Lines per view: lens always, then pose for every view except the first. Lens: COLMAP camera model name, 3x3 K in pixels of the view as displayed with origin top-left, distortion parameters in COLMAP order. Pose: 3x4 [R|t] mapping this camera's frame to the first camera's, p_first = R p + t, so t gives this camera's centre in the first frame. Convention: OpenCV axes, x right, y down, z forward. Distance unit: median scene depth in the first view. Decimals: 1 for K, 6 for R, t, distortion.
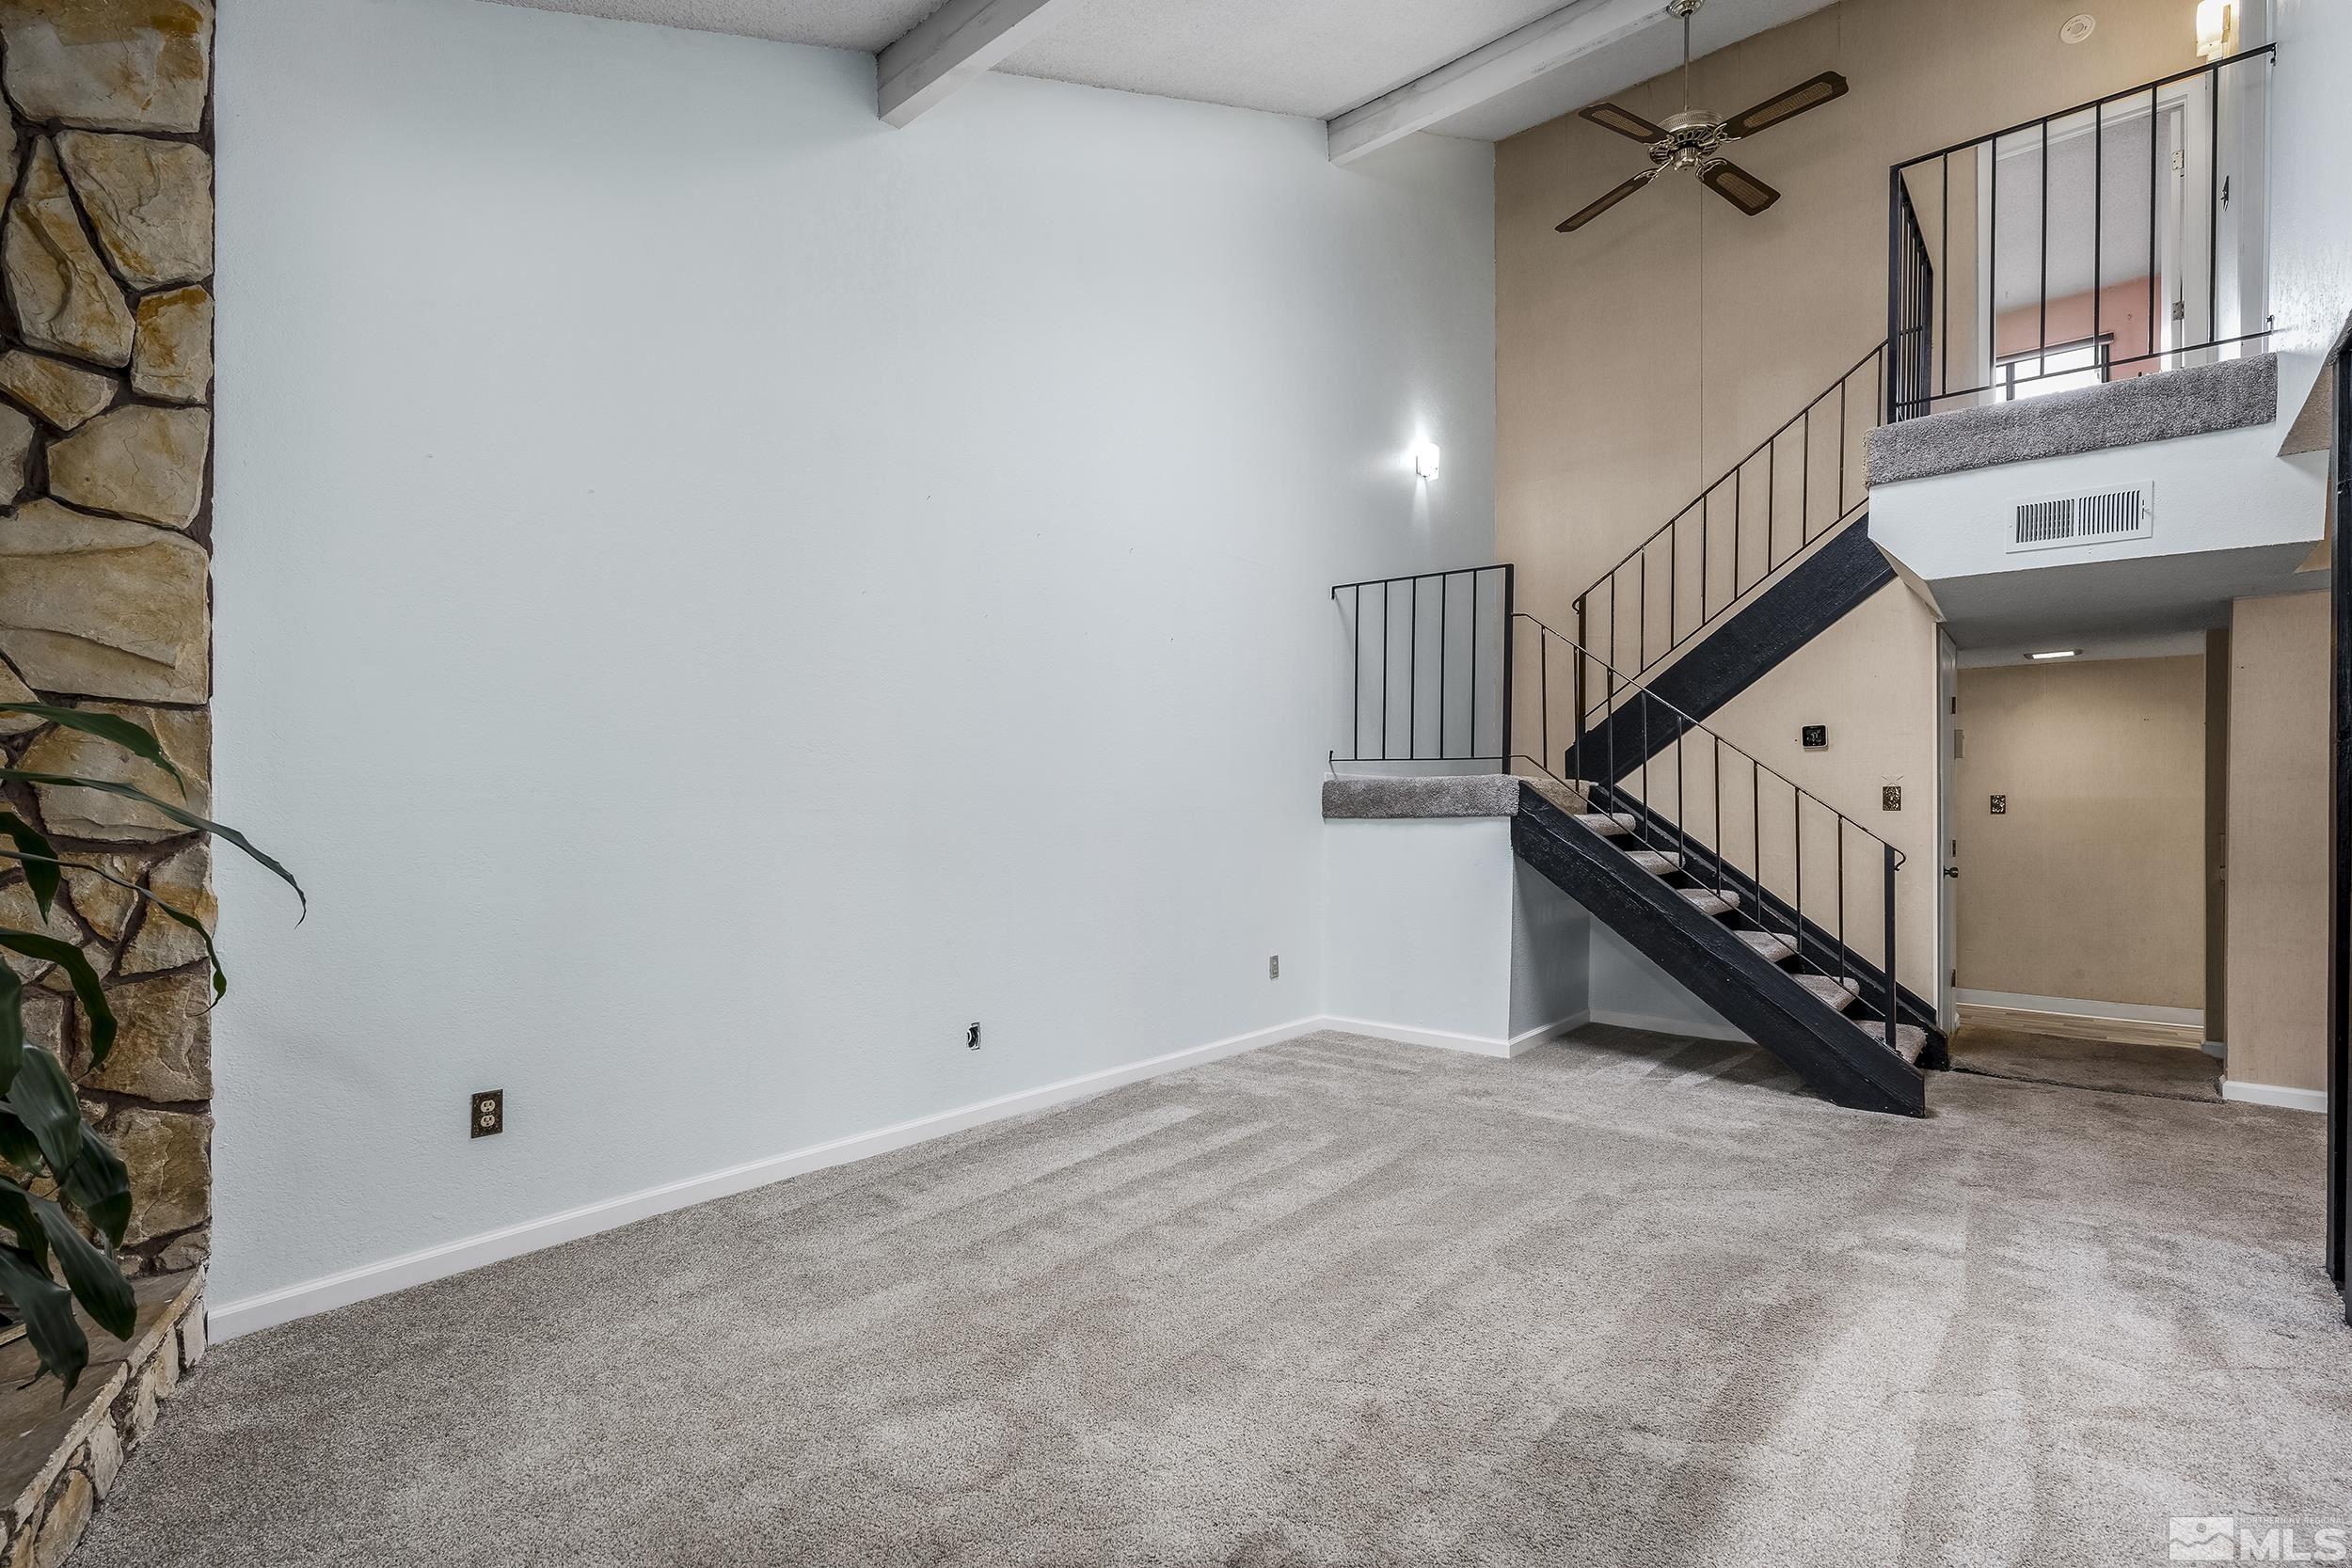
lens RADIAL K [[1085.3, 0, 1173.6], [0, 1085.3, 807.6], [0, 0, 1]] dist [-0.007537, 0.001619]
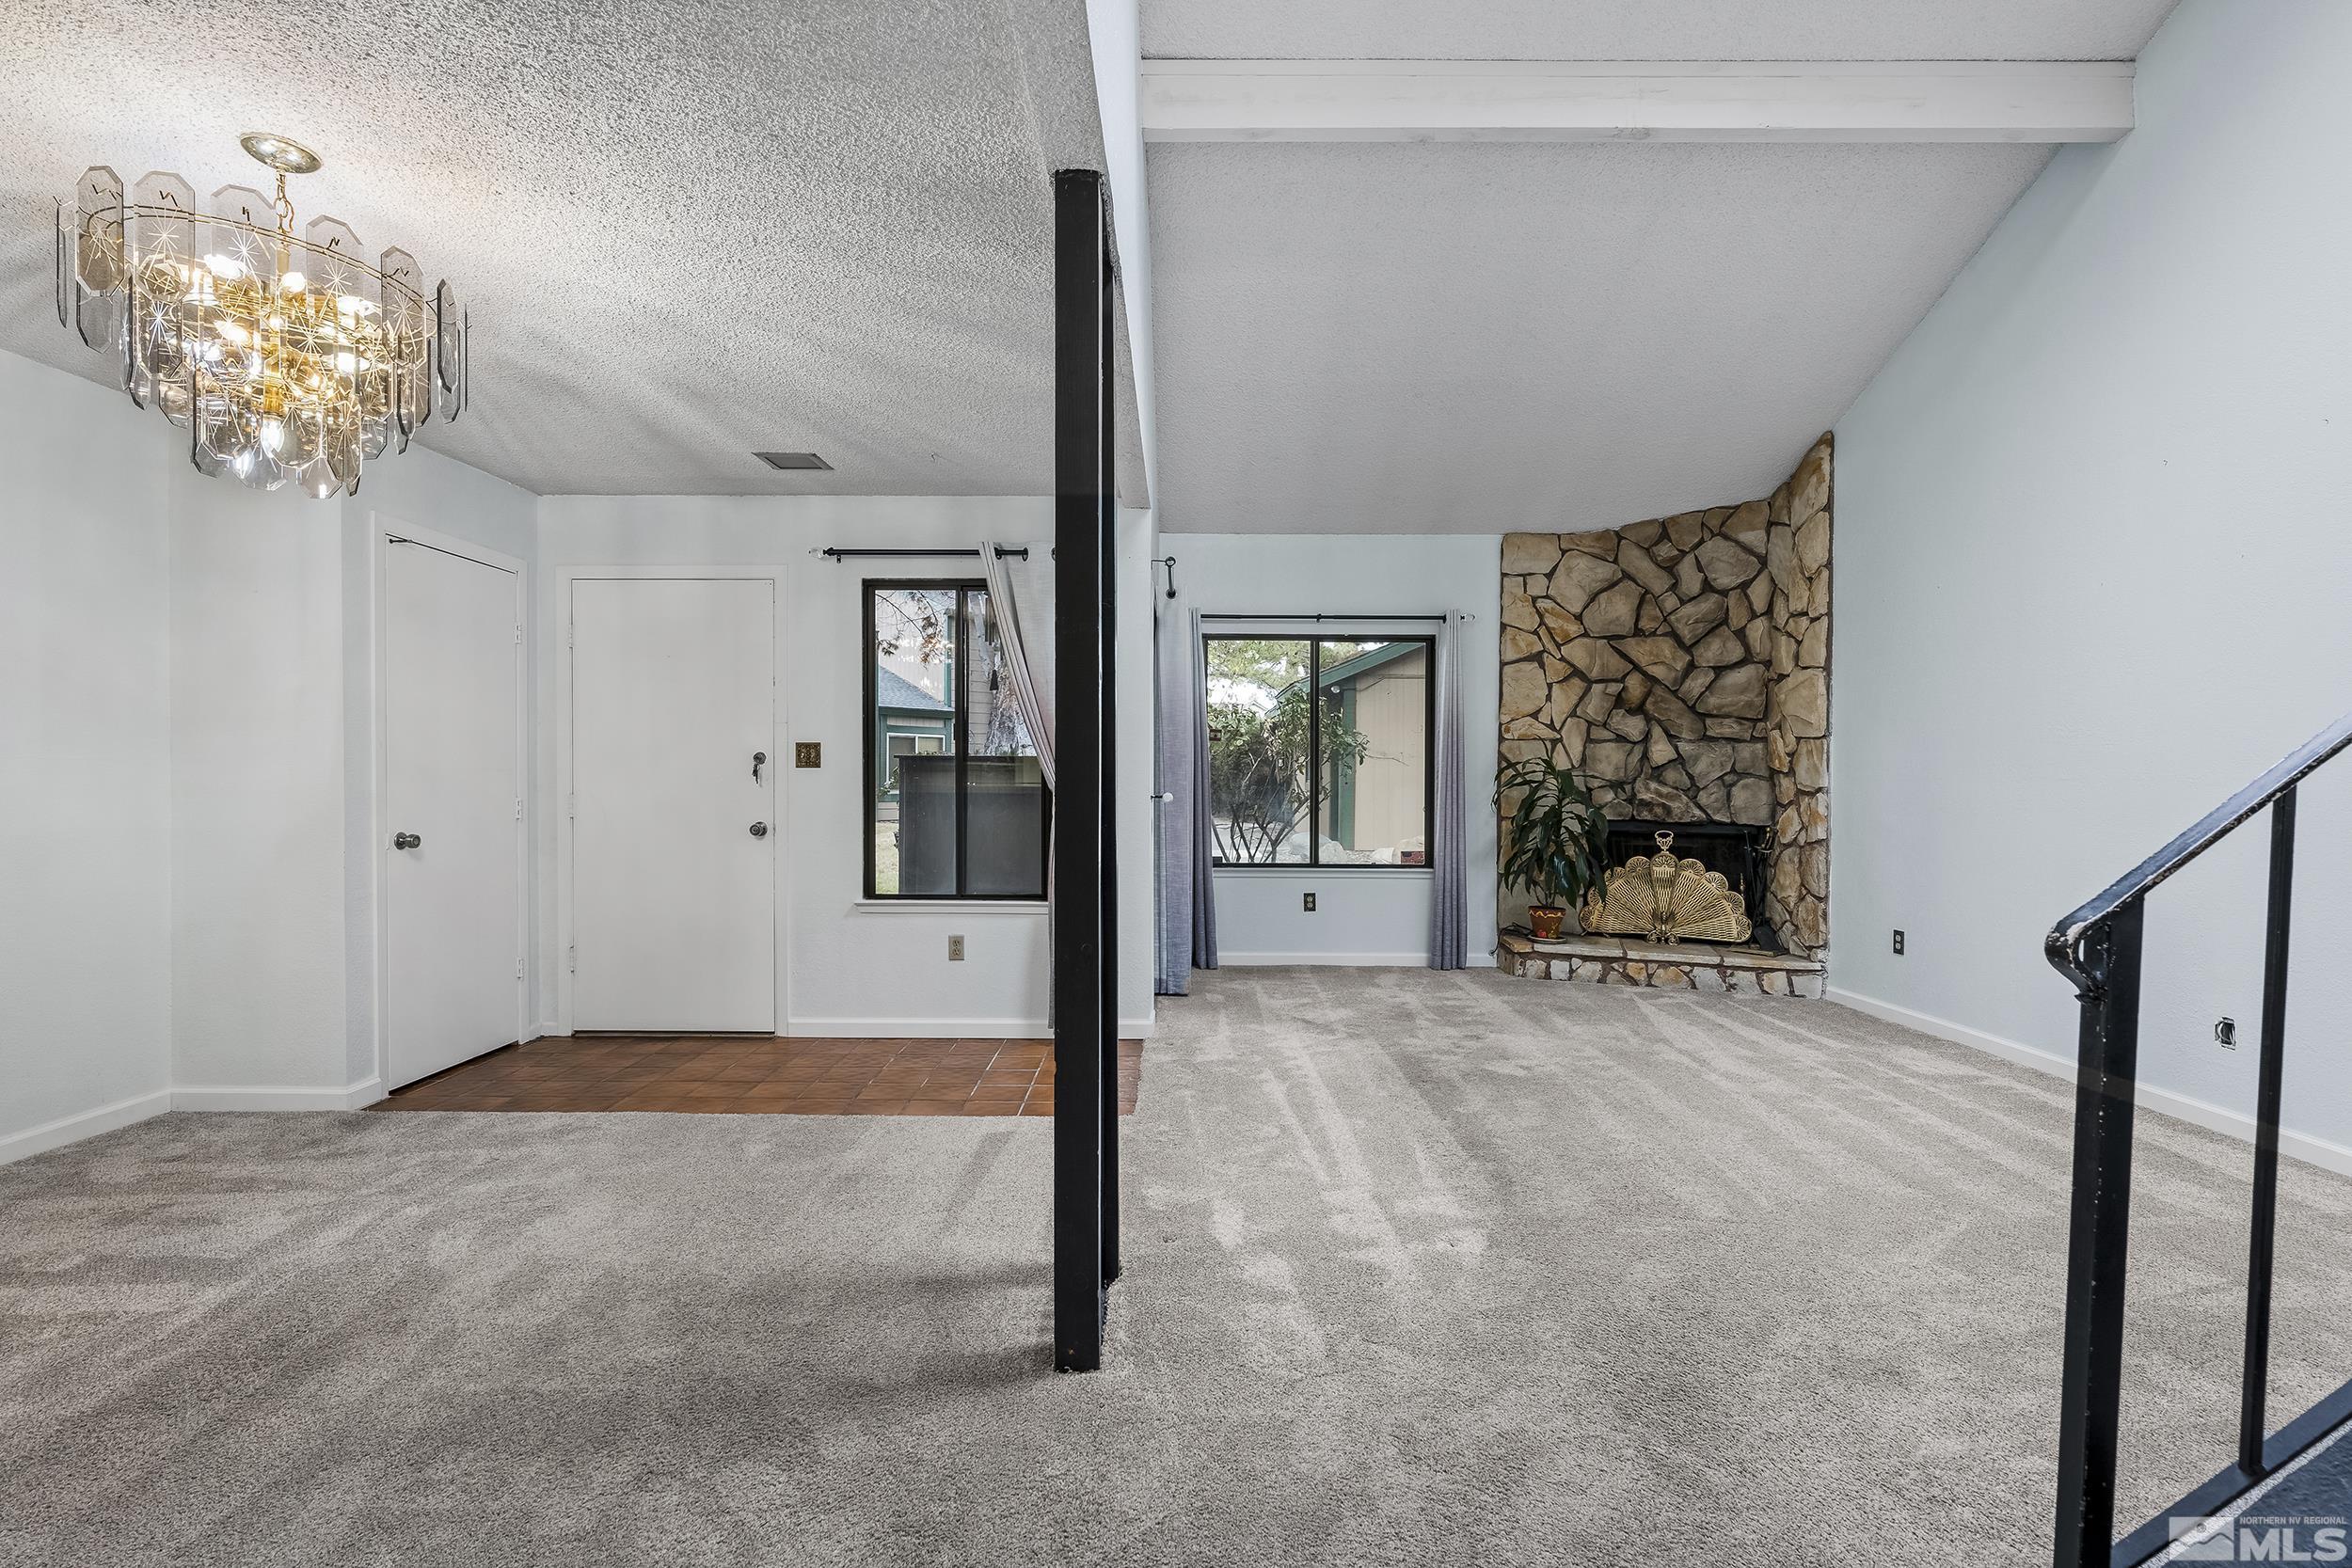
lens RADIAL K [[1085.3, 0, 1168.4], [0, 1085.3, 785.5], [0, 0, 1]] dist [-0.007537, 0.001619]
pose [[-0.767536, -0.002059, -0.641003, 1.823914], [-0.006722, 0.999966, 0.004838, 0.014425], [0.640971, 0.008022, -0.767523, 1.938278]]
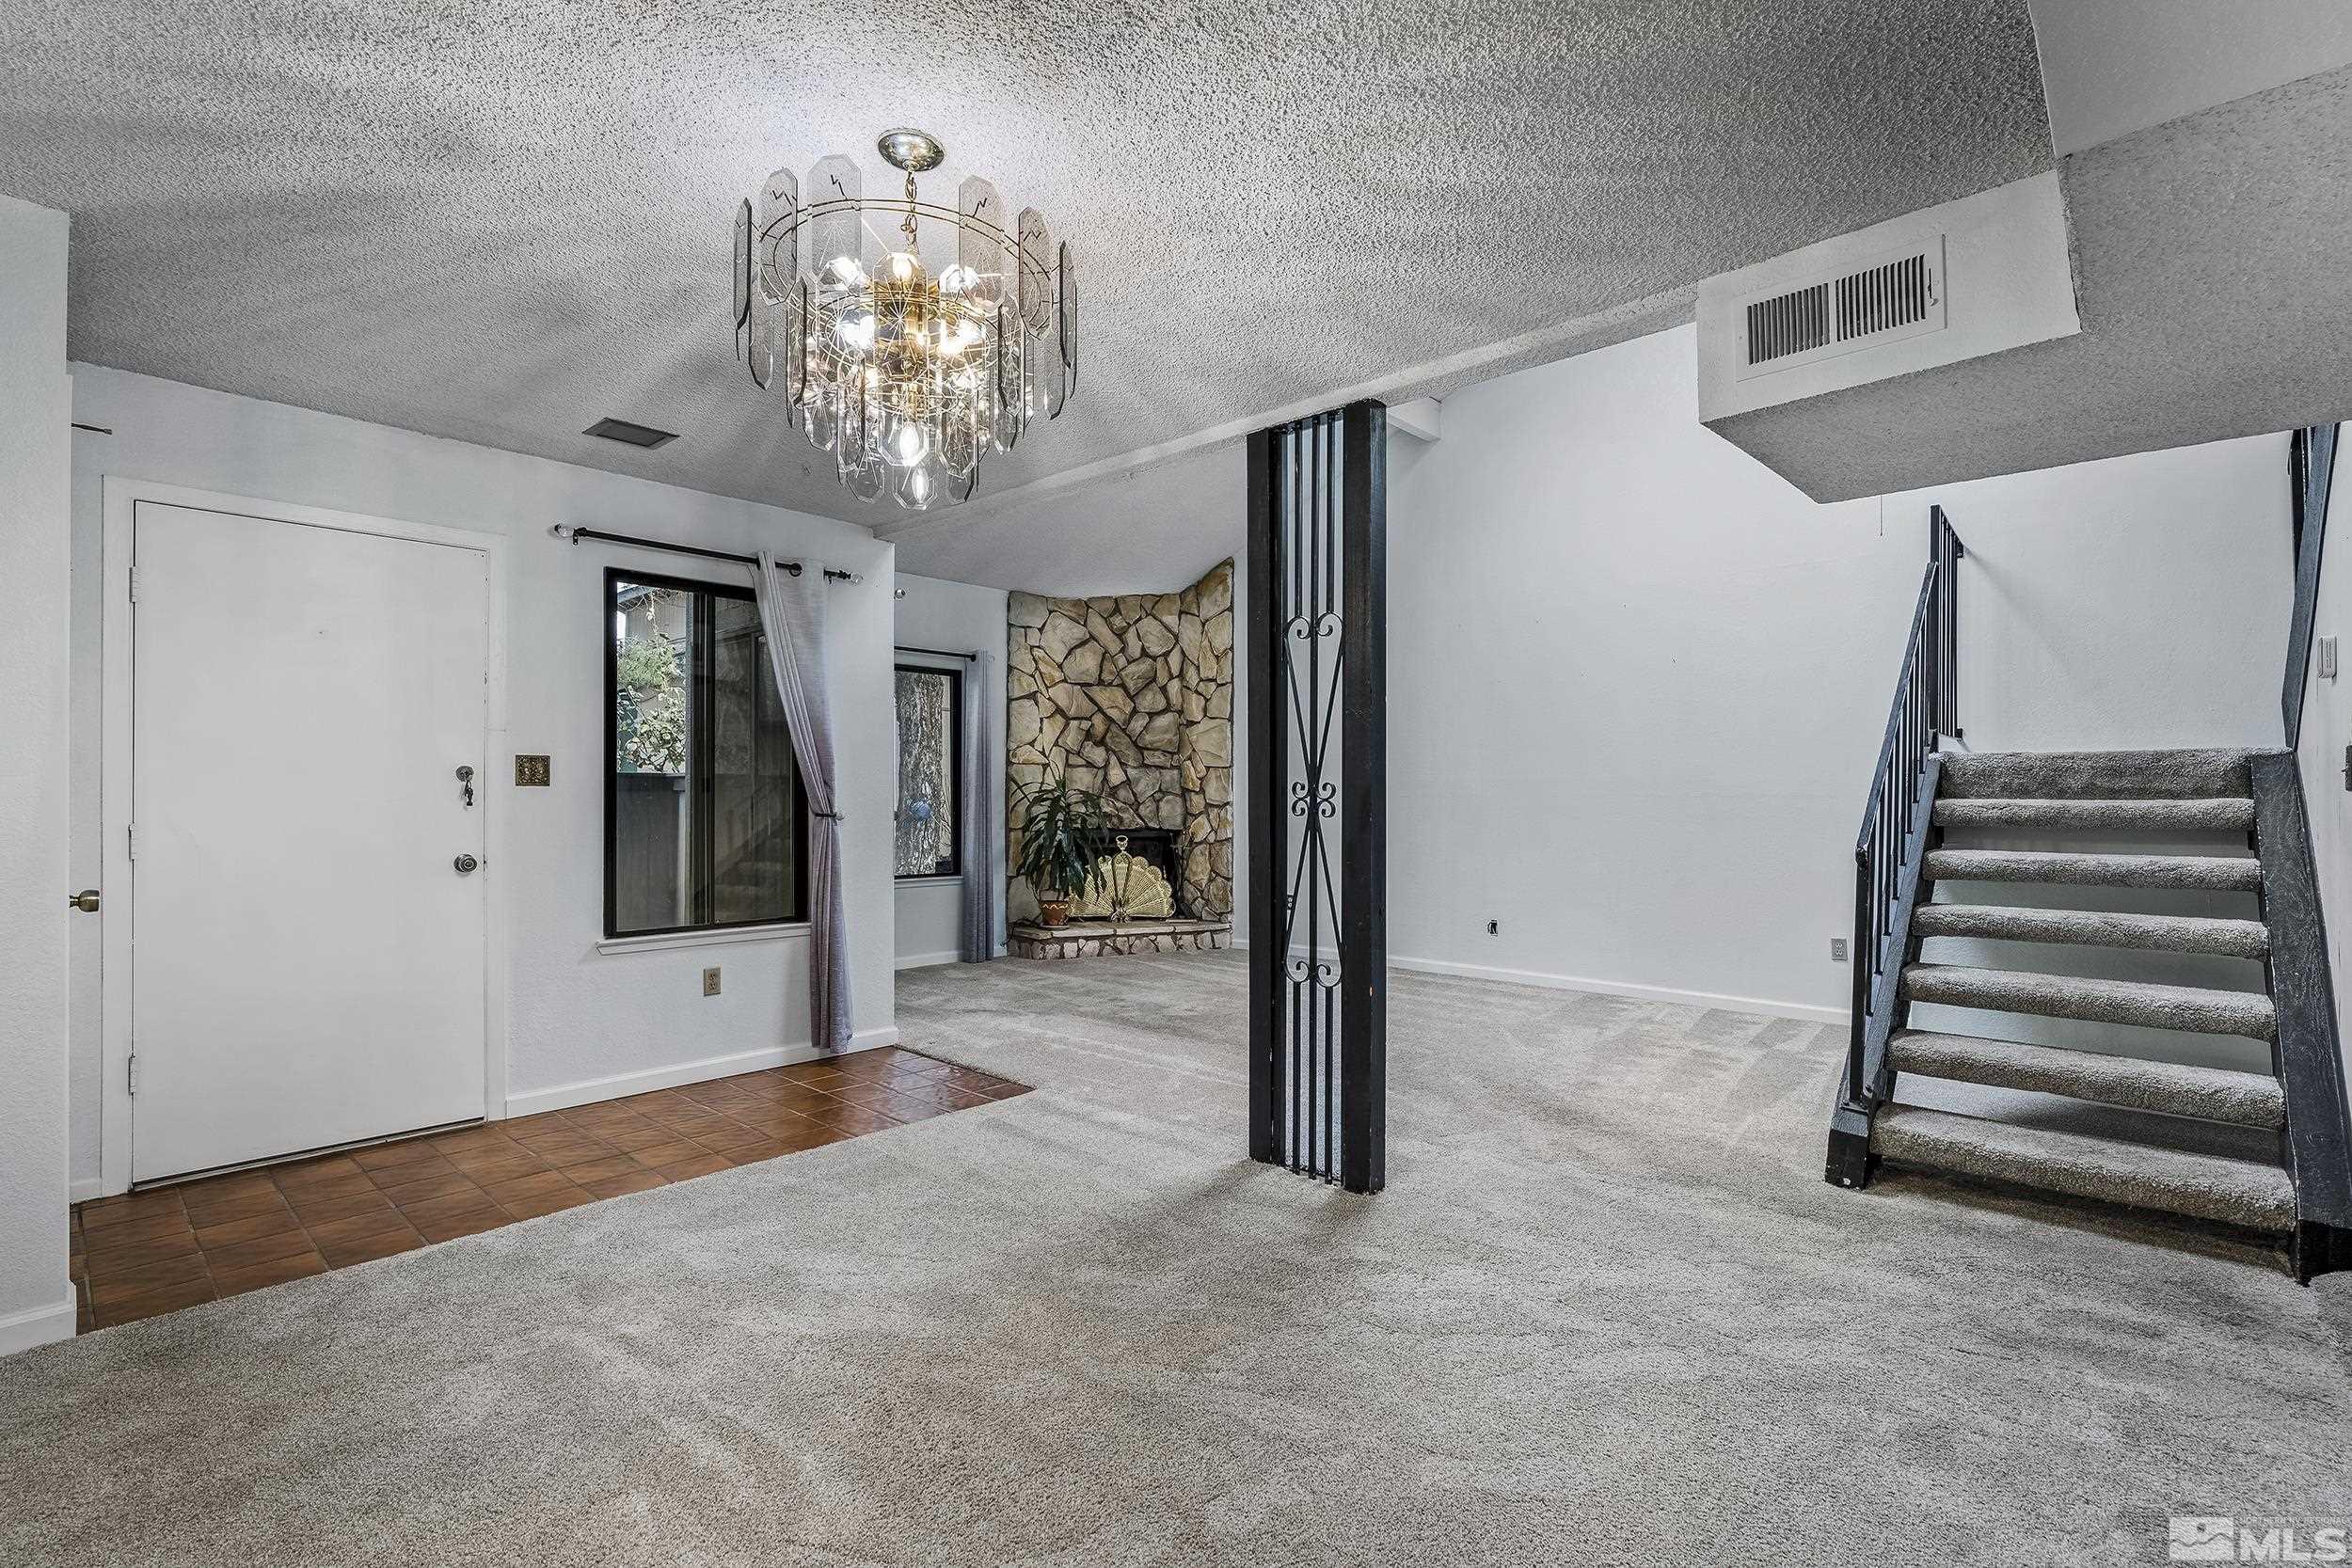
lens RADIAL K [[1085.3, 0, 1190.5], [0, 1085.3, 794.5], [0, 0, 1]] dist [-0.007537, 0.001619]
pose [[-0.038145, -0.005980, -0.999254, 2.677876], [-0.000448, 0.999982, -0.005968, 0.018323], [0.999272, 0.000220, -0.038147, 1.008803]]
